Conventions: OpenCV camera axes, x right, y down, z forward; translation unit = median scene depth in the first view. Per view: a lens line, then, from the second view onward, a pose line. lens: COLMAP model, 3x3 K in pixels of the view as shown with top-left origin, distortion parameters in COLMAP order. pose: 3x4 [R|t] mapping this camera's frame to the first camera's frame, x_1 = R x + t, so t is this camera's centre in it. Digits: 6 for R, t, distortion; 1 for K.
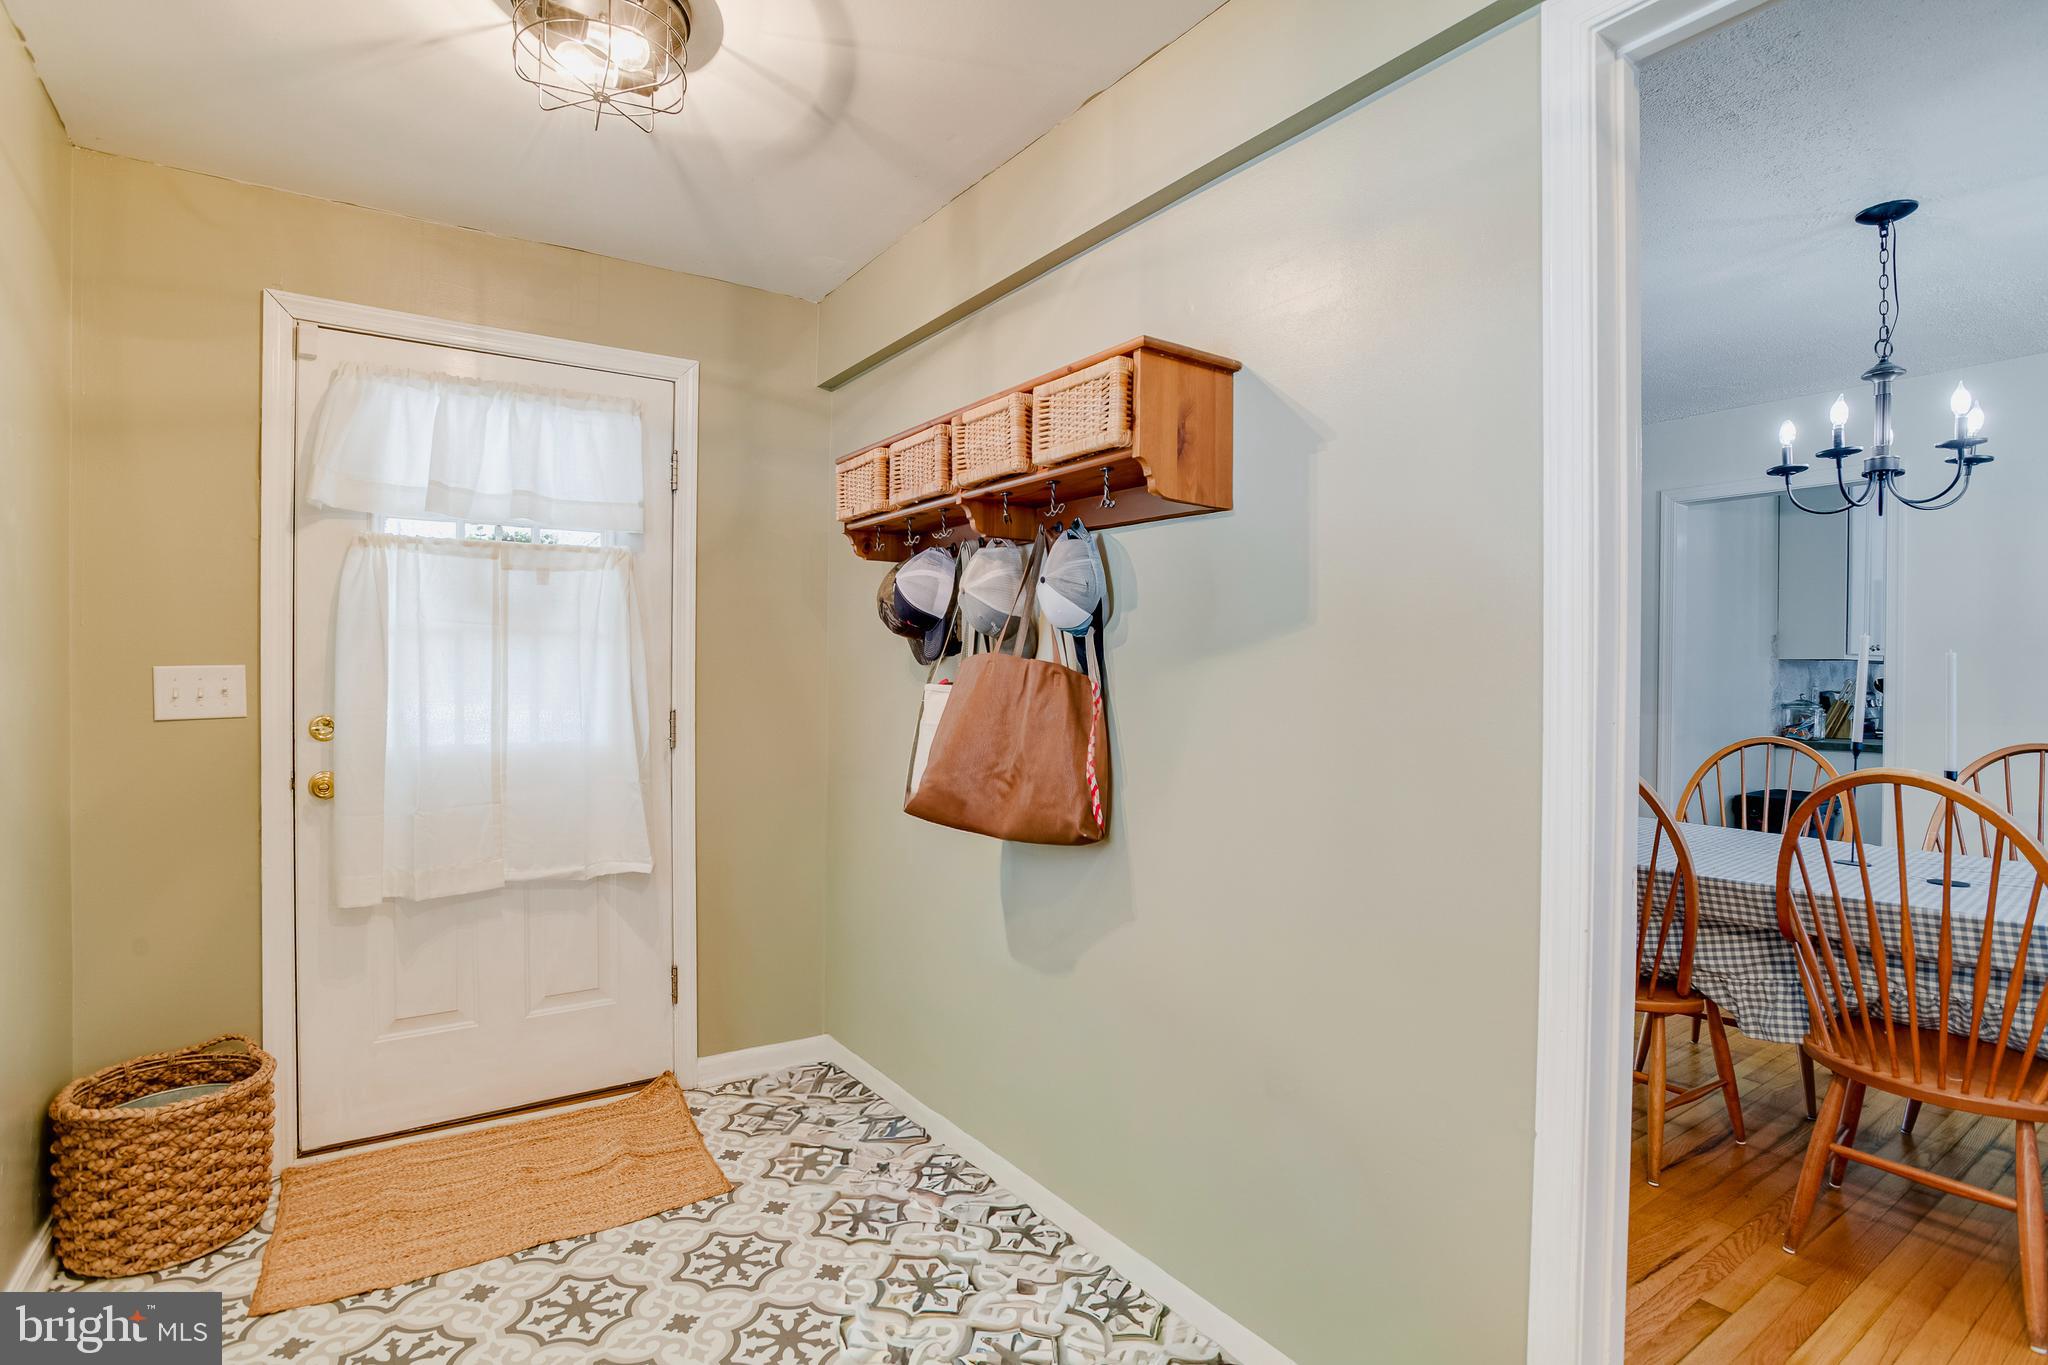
lens RADIAL K [[1012.0, 0, 1030.0], [0, 1012.0, 673.7], [0, 0, 1]] dist [-0.091270, 0.029959]
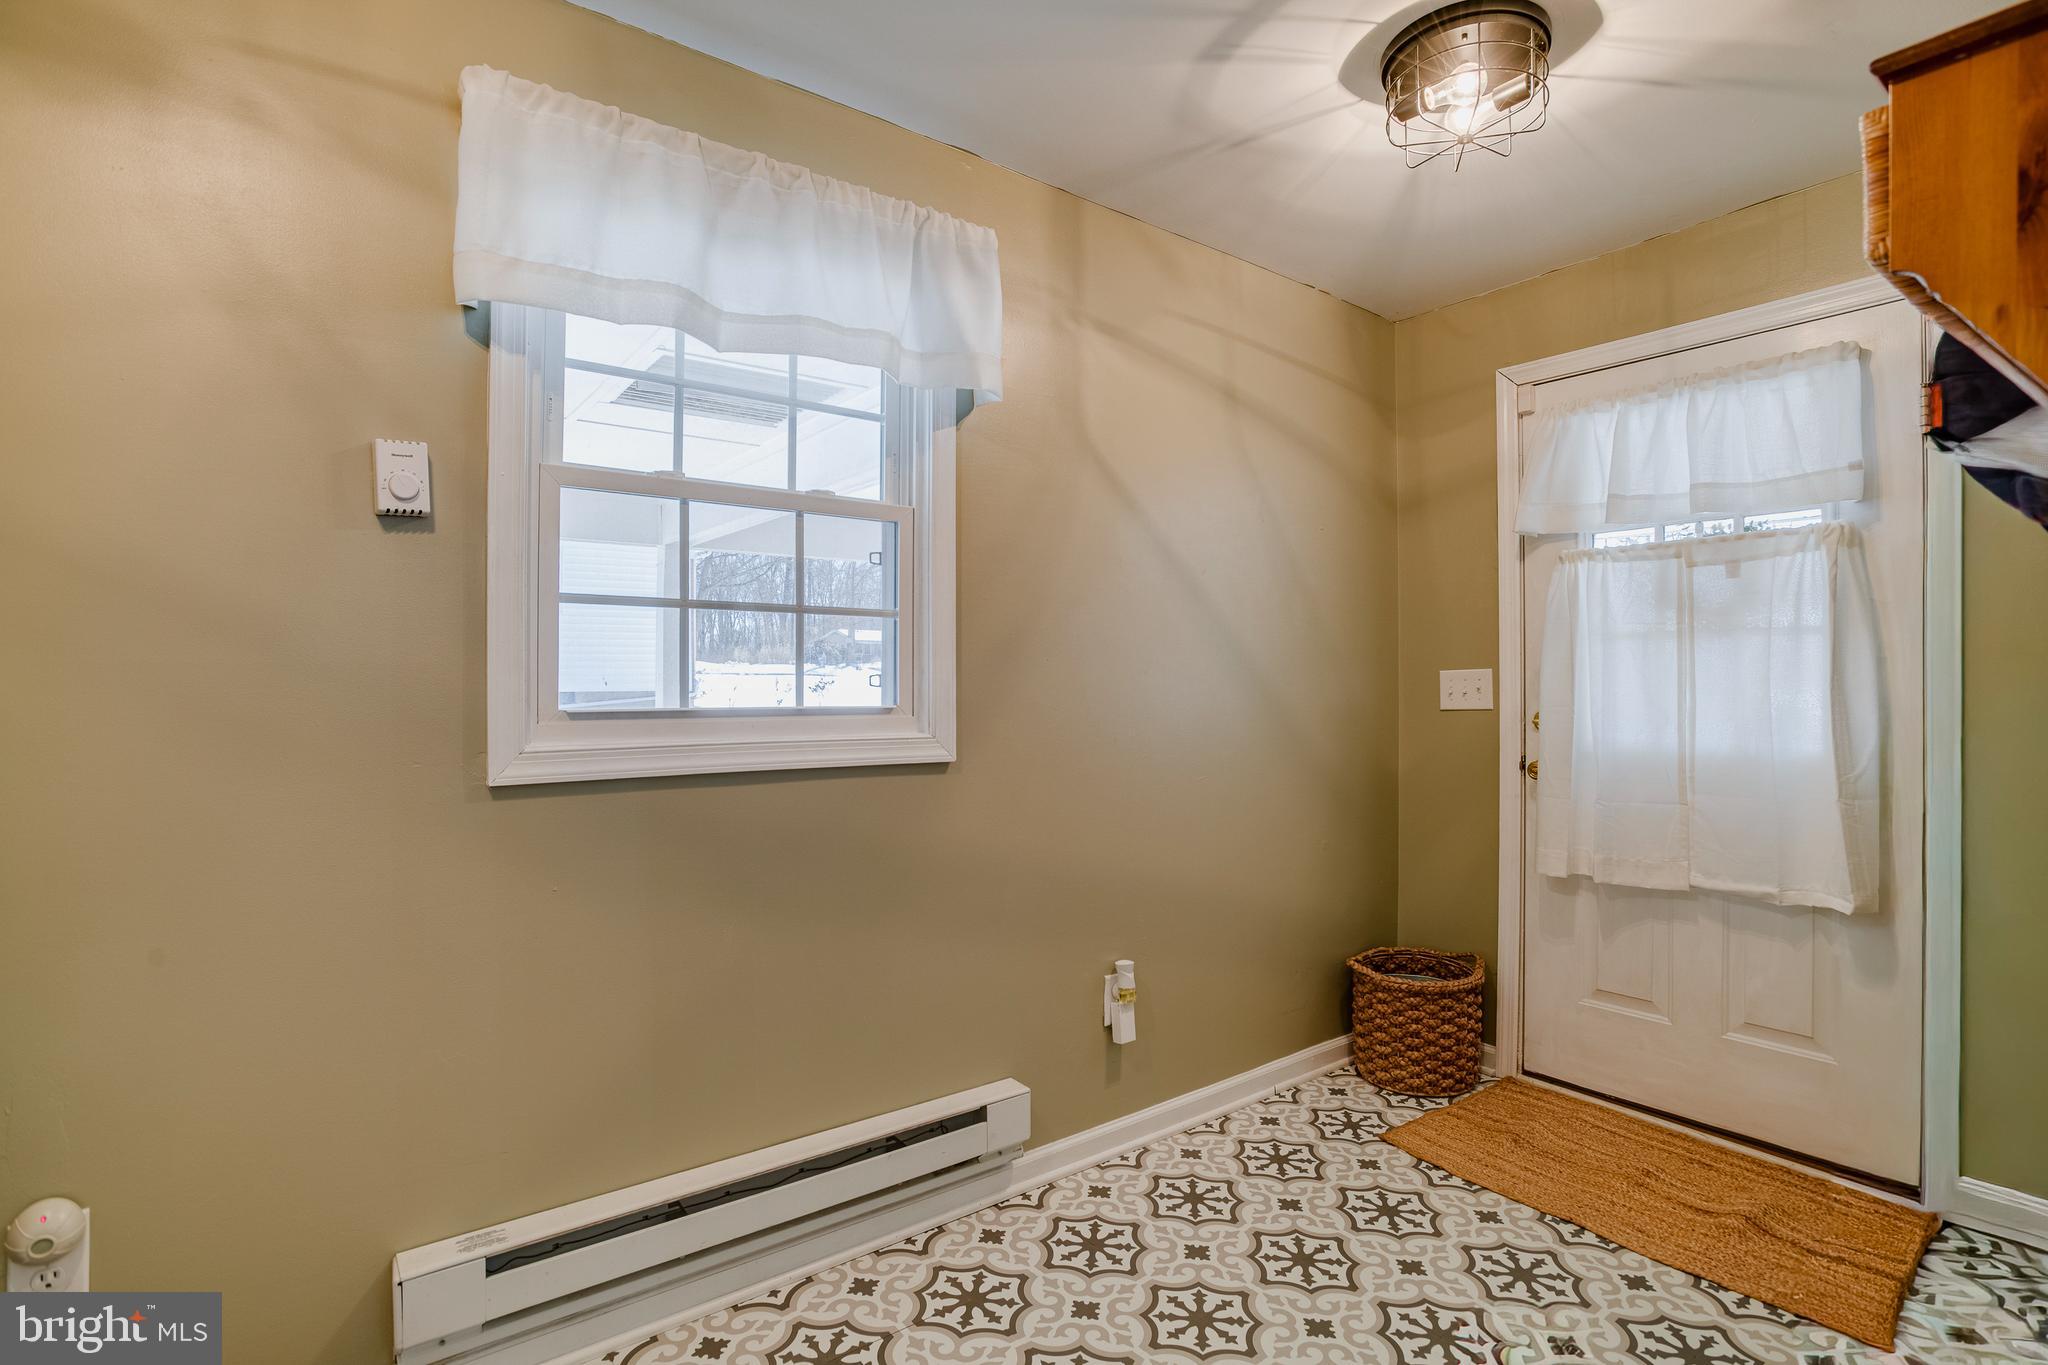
lens RADIAL K [[999.3, 0, 1042.7], [0, 999.3, 678.6], [0, 0, 1]] dist [-0.052354, 0.027173]
pose [[0.023101, -0.008189, -0.999700, 0.446237], [0.001035, 0.999966, -0.008167, 0.013357], [0.999733, -0.000846, 0.023108, 0.344195]]
